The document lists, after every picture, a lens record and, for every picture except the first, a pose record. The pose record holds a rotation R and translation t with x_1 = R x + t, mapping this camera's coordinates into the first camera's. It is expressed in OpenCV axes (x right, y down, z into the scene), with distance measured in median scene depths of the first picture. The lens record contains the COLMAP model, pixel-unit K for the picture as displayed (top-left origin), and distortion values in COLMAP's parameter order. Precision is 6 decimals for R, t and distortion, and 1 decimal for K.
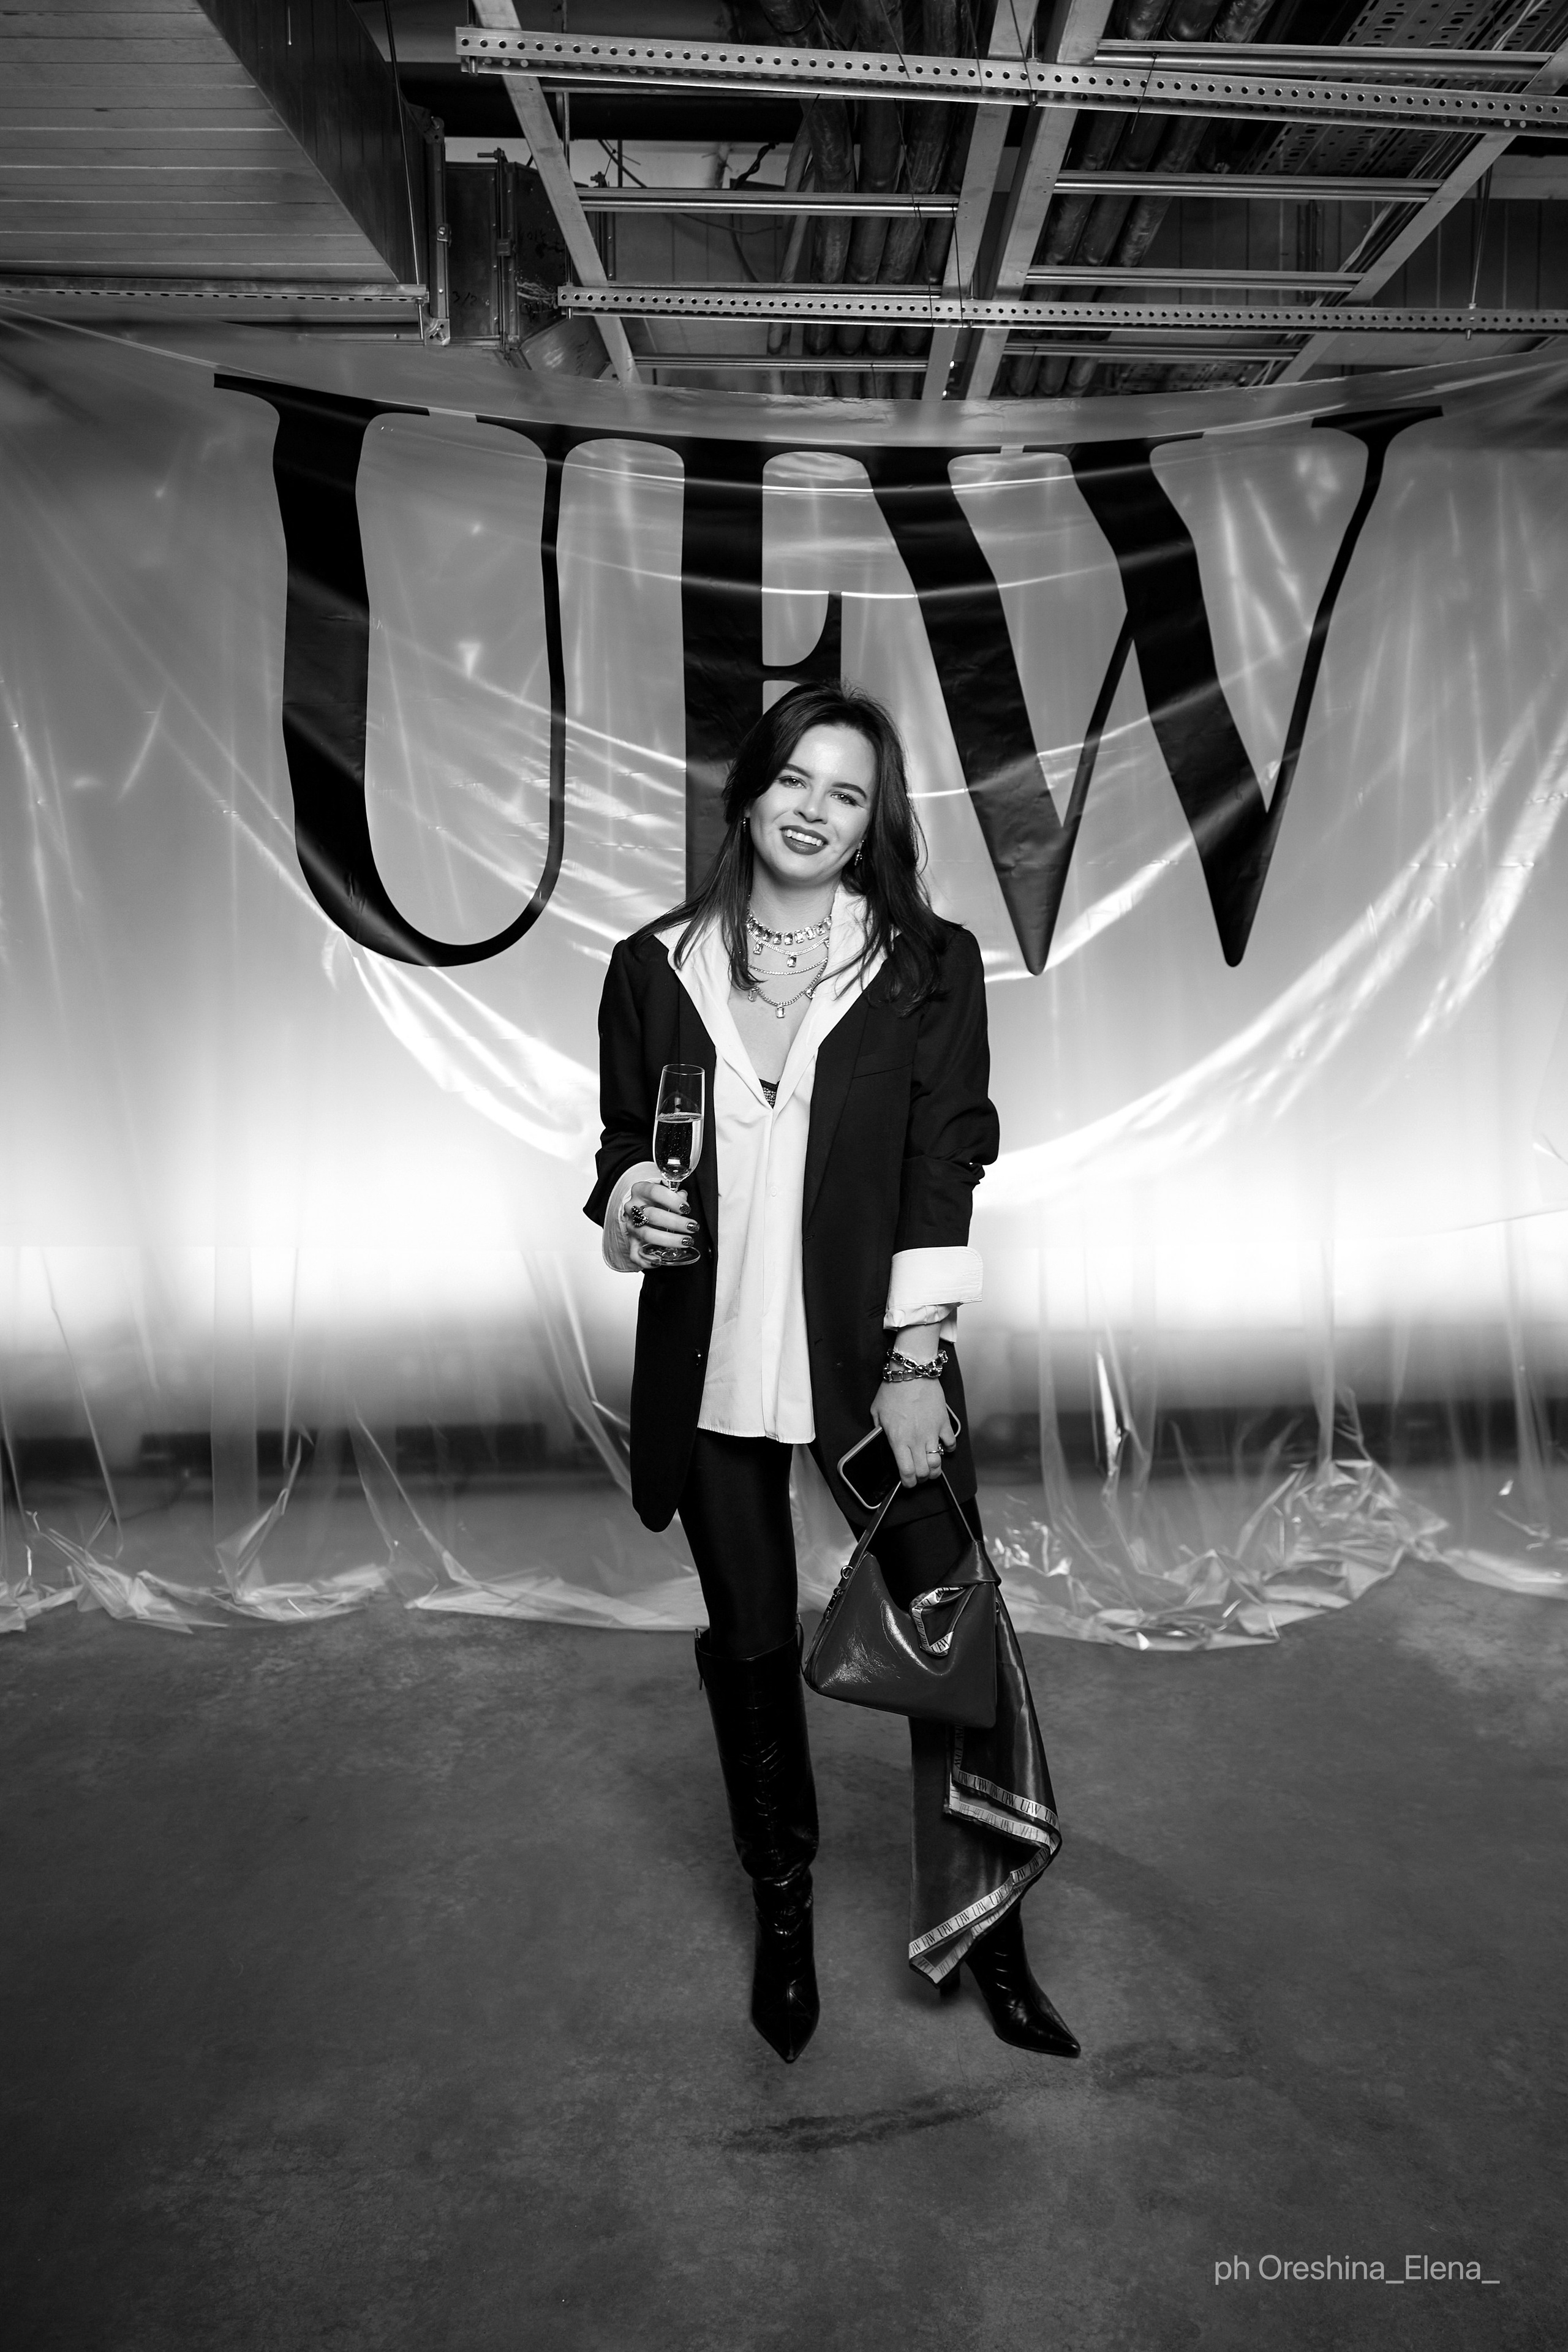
lens RADIAL K [[1938.2, 0, 954.6], [0, 1938.2, 1090.6], [0, 0, 1]] dist [0.001293, -0.016446]
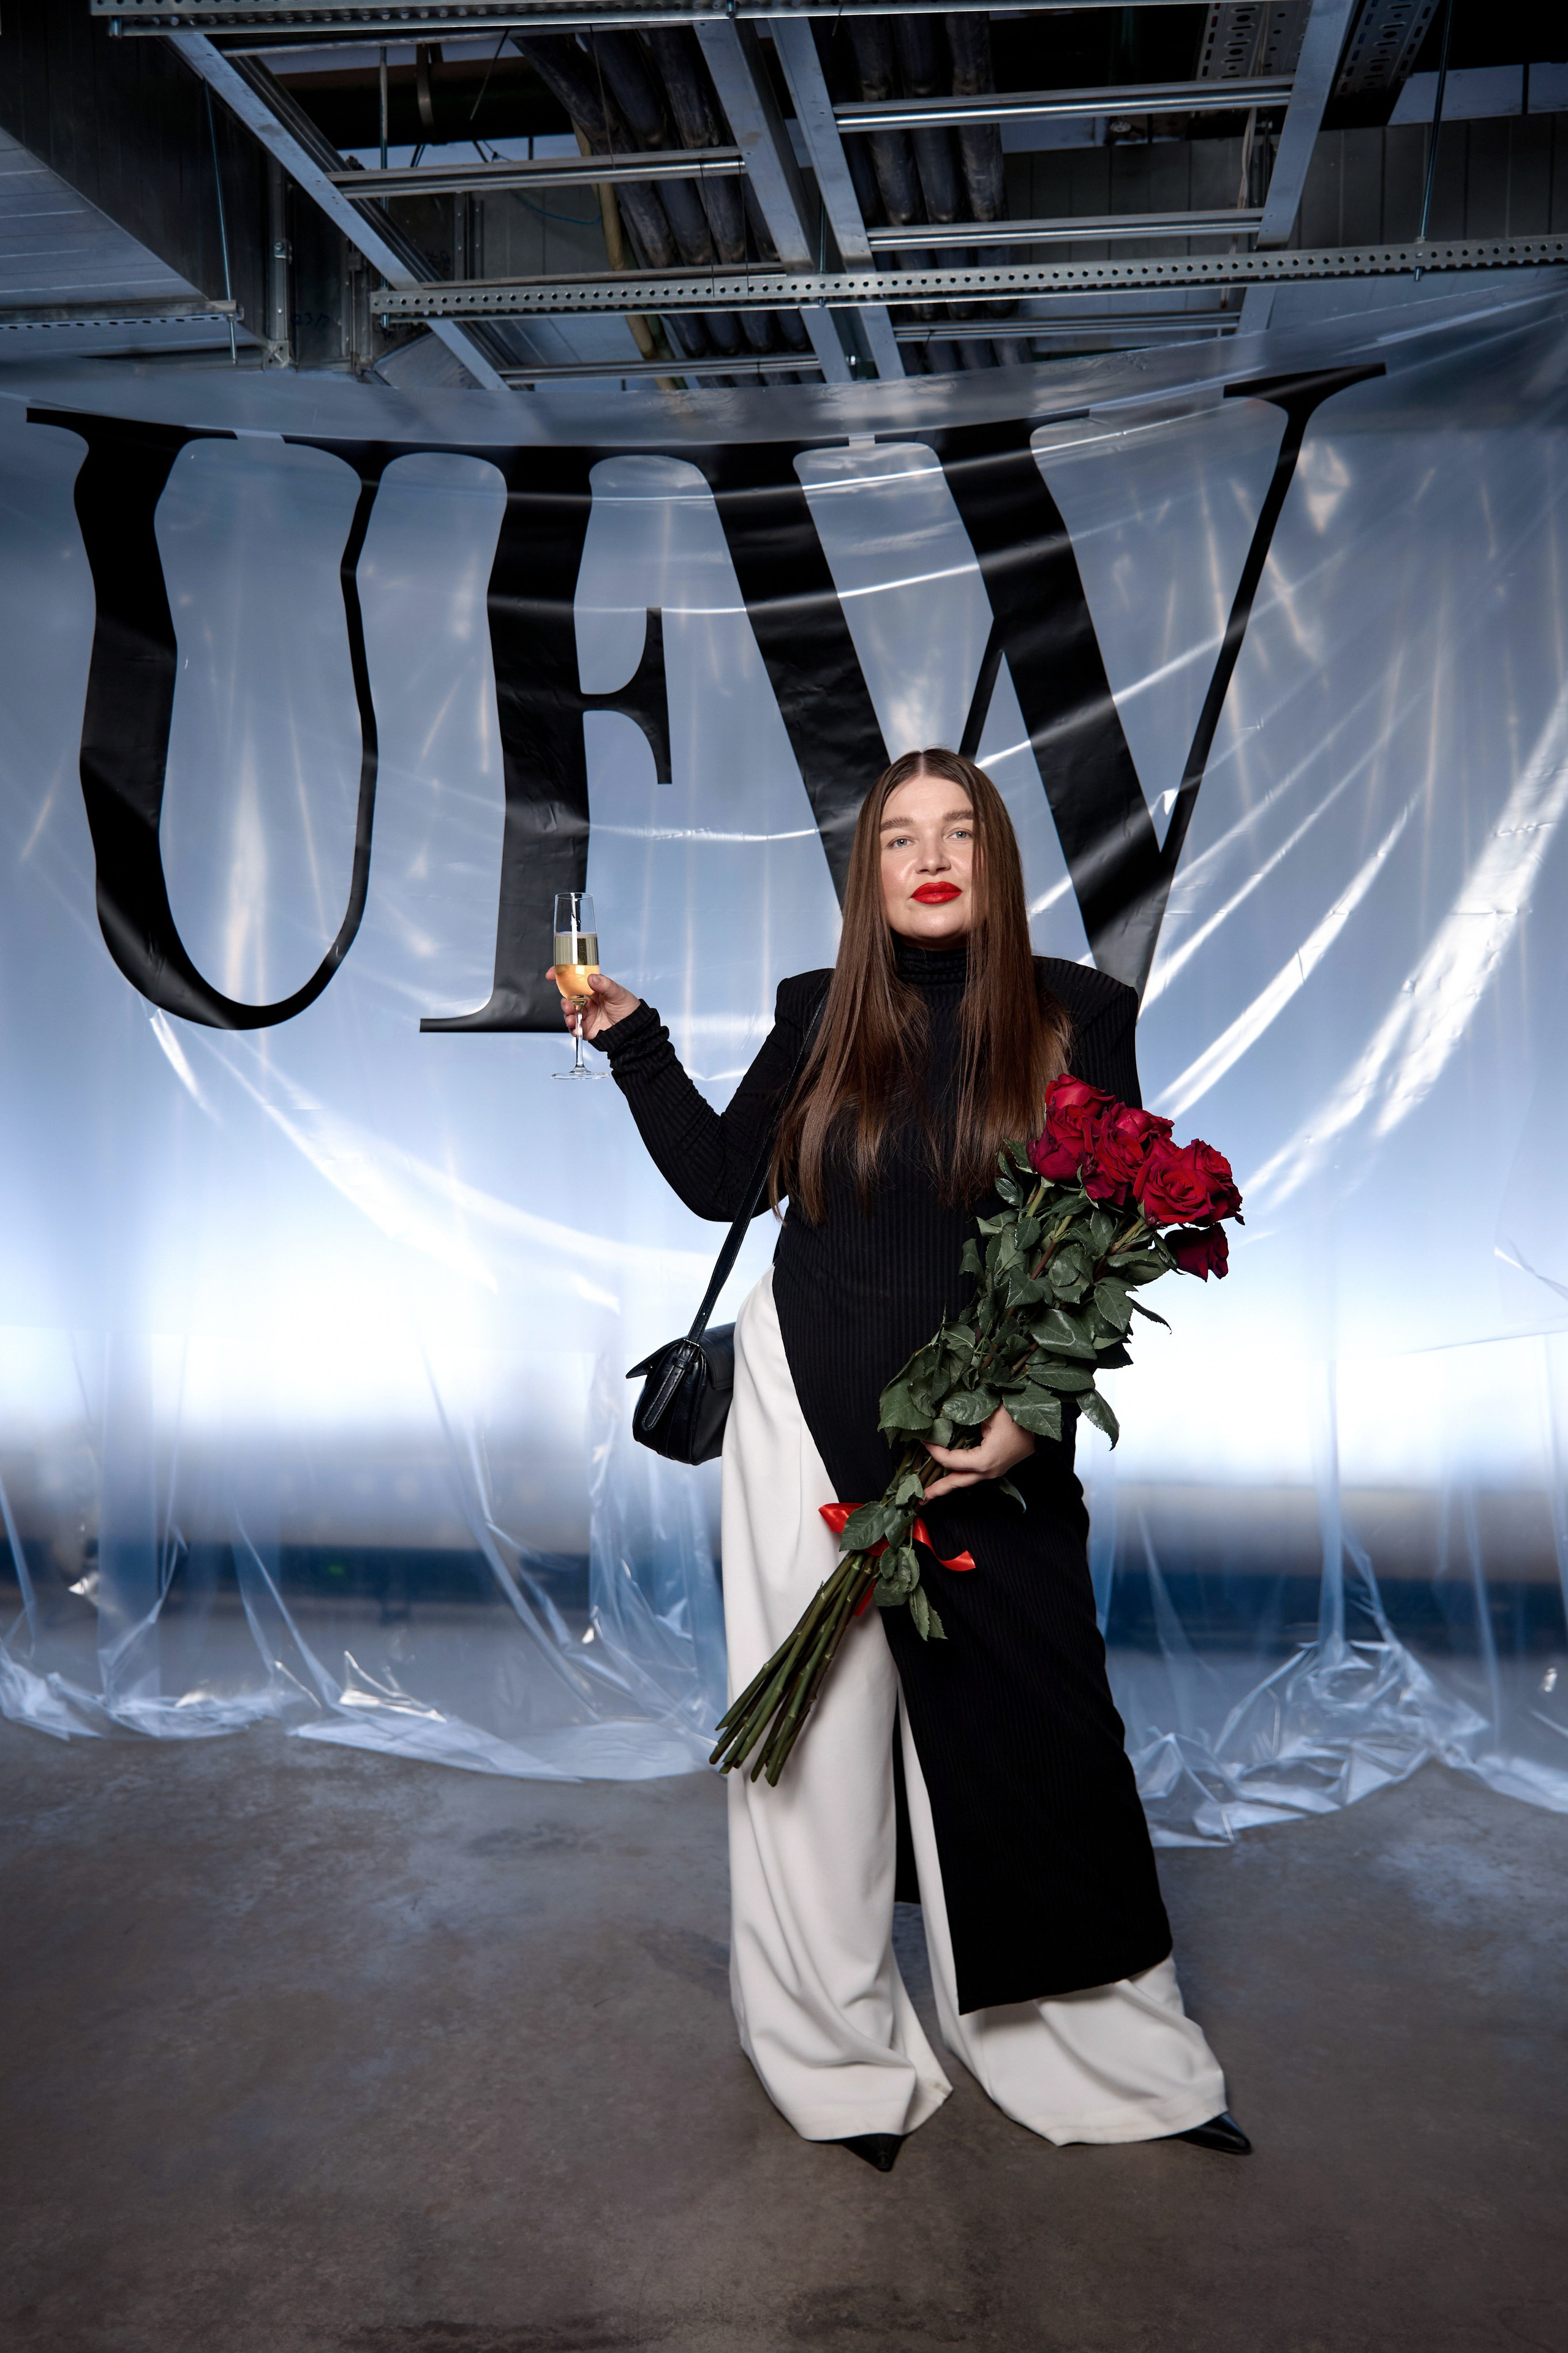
lens RADIAL K [[2106.3, 0, 793.3], [0, 2106.3, 1200.6], [0, 0, 1]] dist [-0.050014, 0.062188]
pose [[0.977765, 0.017818, -0.208947, 0.199489], [-0.021771, 0.999625, -0.016633, 0.027716], [0.208572, 0.020812, 0.977786, 0.076930]]
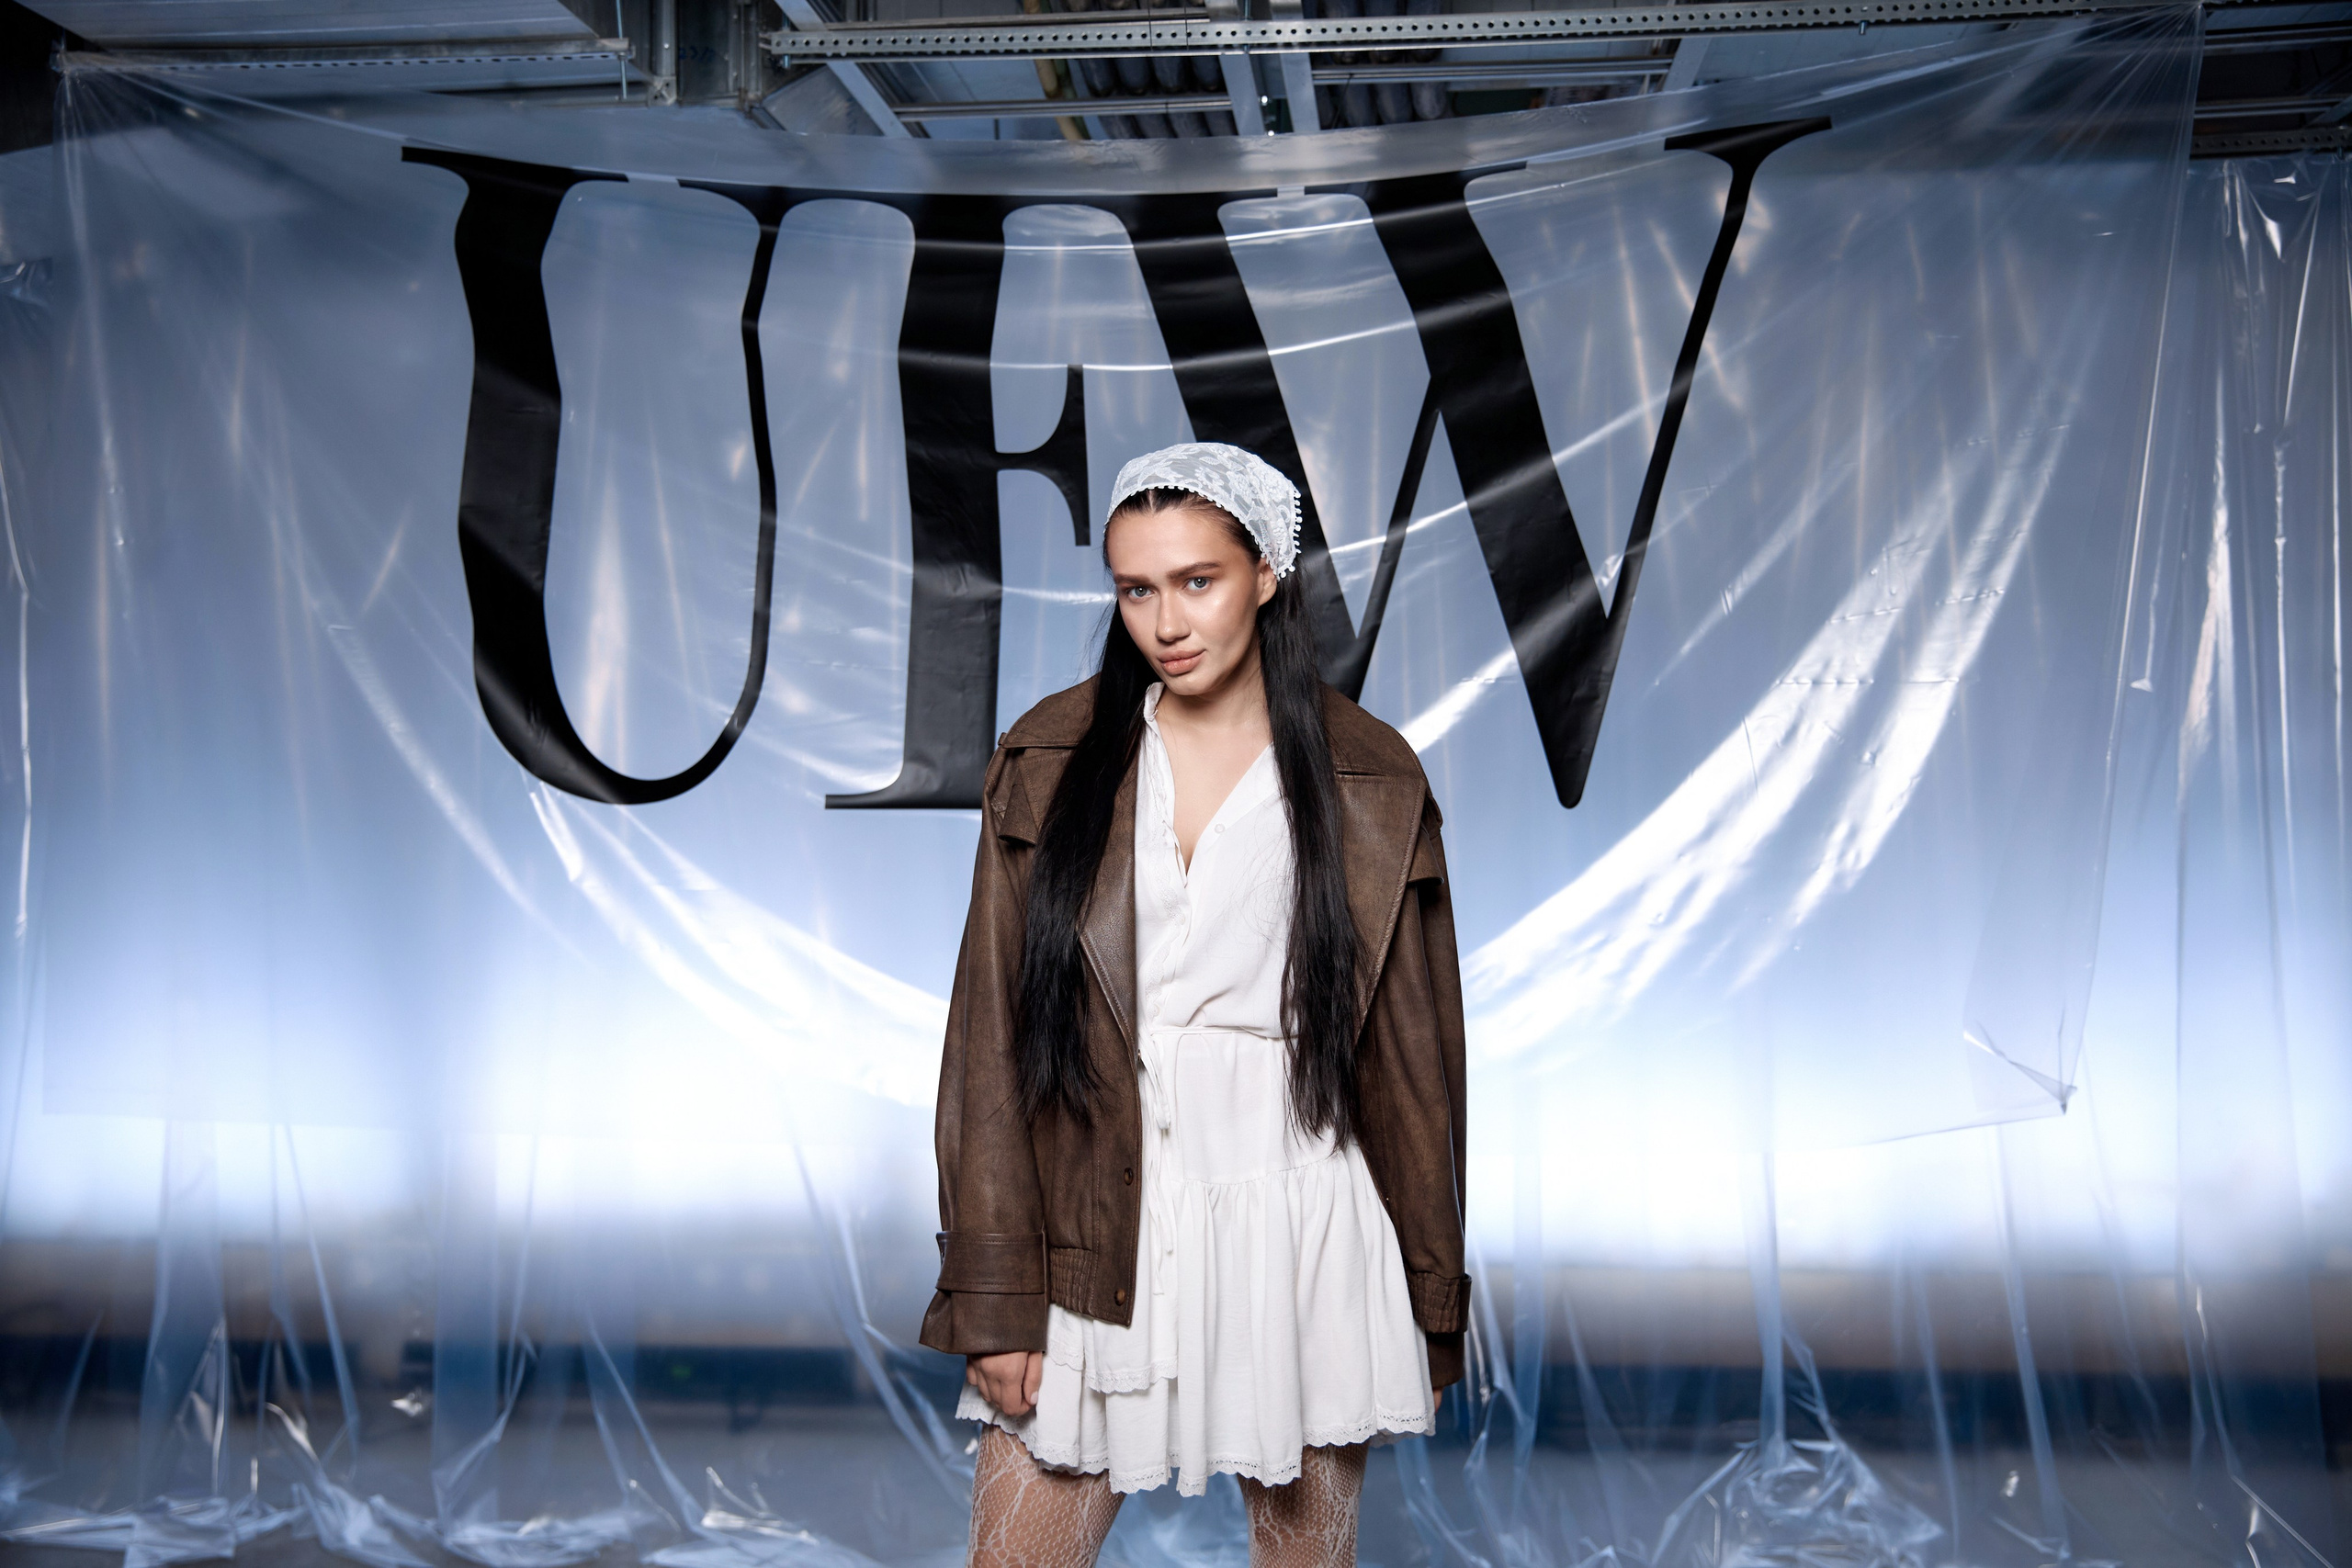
lens RADIAL K [[2269.3, 0, 1176.2], [0, 2269.3, 799.7], [0, 0, 1]] dist [0.003373, 0.000000]
pose [[0.984901, 0.001746, -0.173108, 0.148937], [-0.014890, 0.997098, -0.074659, 0.005825], [0.172476, 0.076109, 0.982069, 0.045499]]
